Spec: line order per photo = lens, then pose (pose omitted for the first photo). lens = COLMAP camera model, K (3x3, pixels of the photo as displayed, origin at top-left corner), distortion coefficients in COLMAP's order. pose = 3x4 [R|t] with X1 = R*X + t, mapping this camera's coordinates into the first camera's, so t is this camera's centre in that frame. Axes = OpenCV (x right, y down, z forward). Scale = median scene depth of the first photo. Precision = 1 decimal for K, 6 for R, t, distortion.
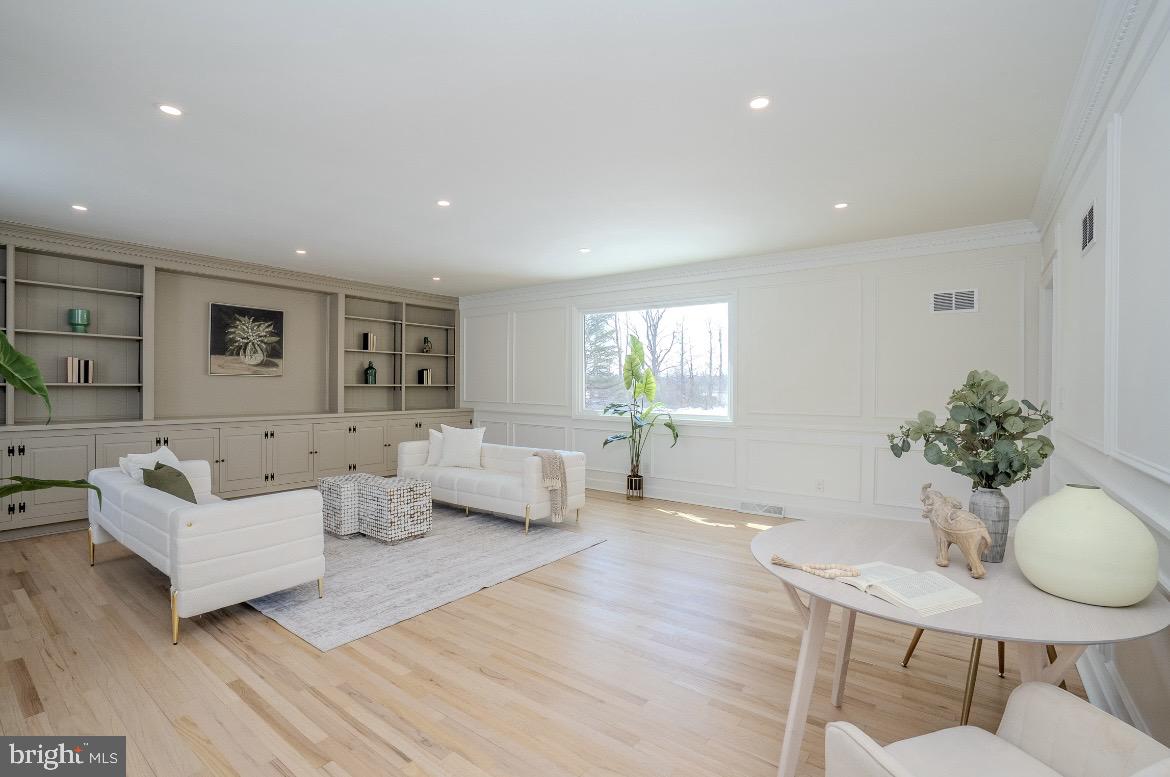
lens RADIAL K [[536.1, 0, 582.8], [0, 536.1, 389.4], [0, 0, 1]] dist [-0.055639, 0.021874]
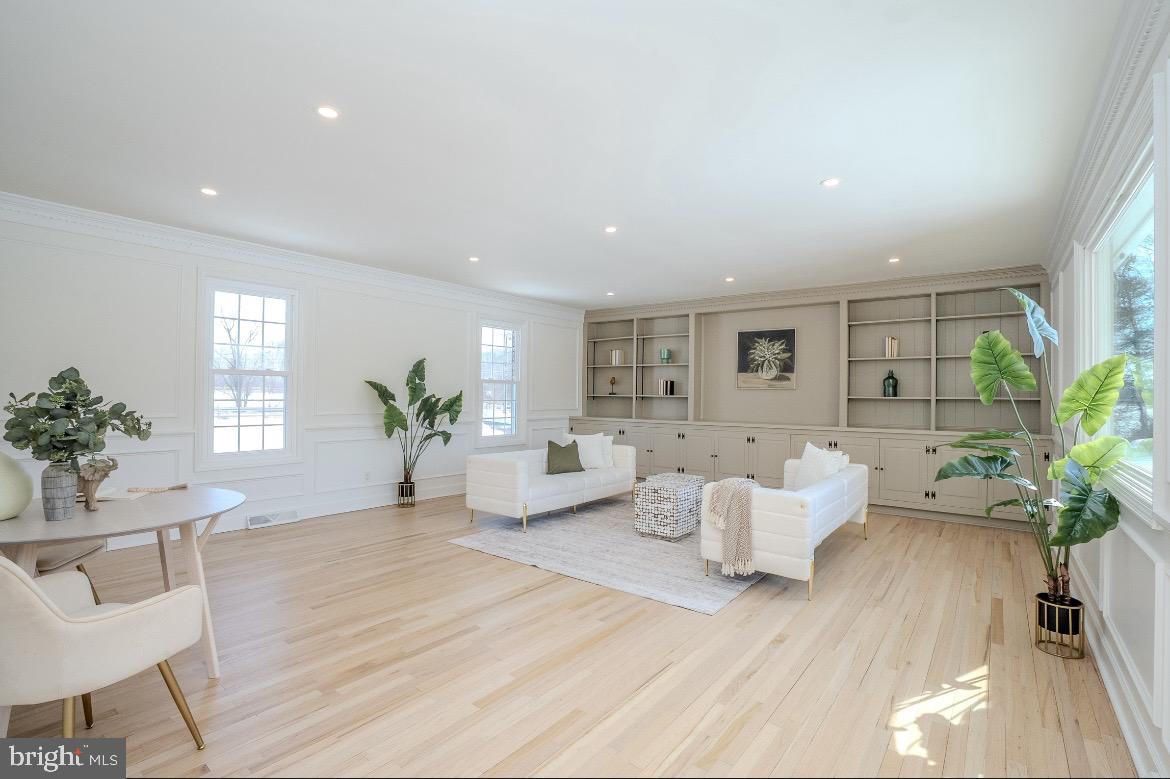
lens RADIAL K [[536.1, 0, 582.8], [0, 536.1, 390.4], [0, 0, 1]] dist [-0.055639, 0.021874]
pose [[-0.019030, -0.014993, -0.999706, 0.685256], [-0.017920, 0.999732, -0.014652, 0.002089], [0.999658, 0.017636, -0.019294, 0.776062]]
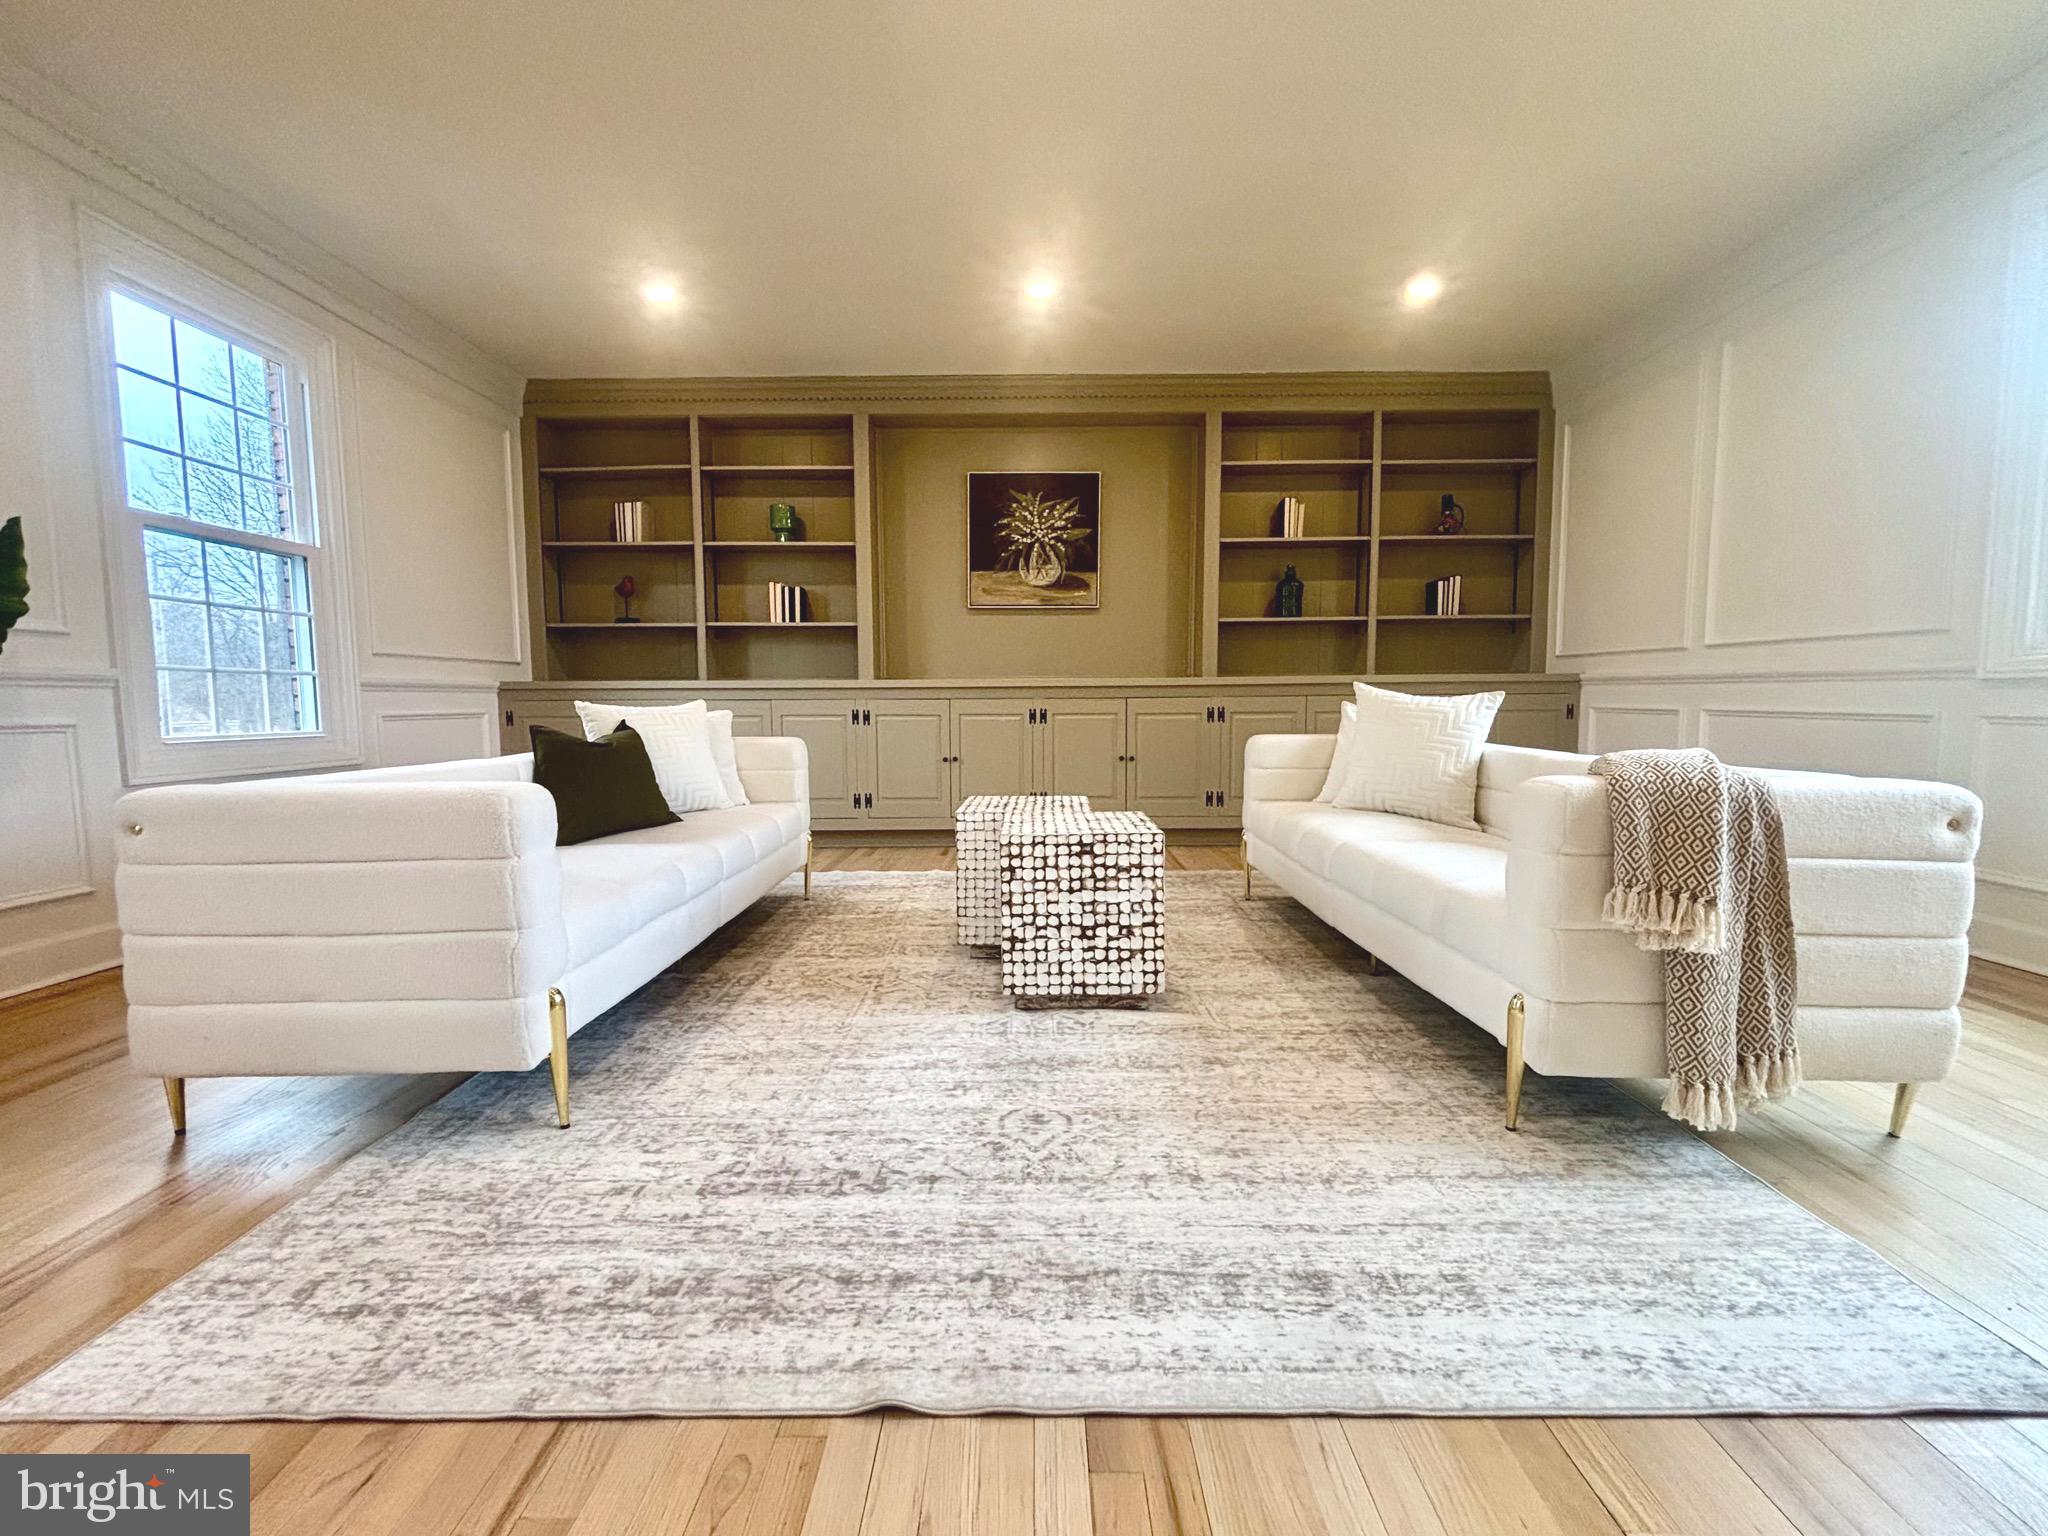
lens RADIAL K [[830.9, 0, 1016.2], [0, 830.9, 763.1], [0, 0, 1]] dist [0.009529, -0.000215]
pose [[0.593592, 0.050412, -0.803186, 0.039070], [0.004160, 0.997831, 0.065704, 0.094166], [0.804756, -0.042342, 0.592094, 0.606684]]
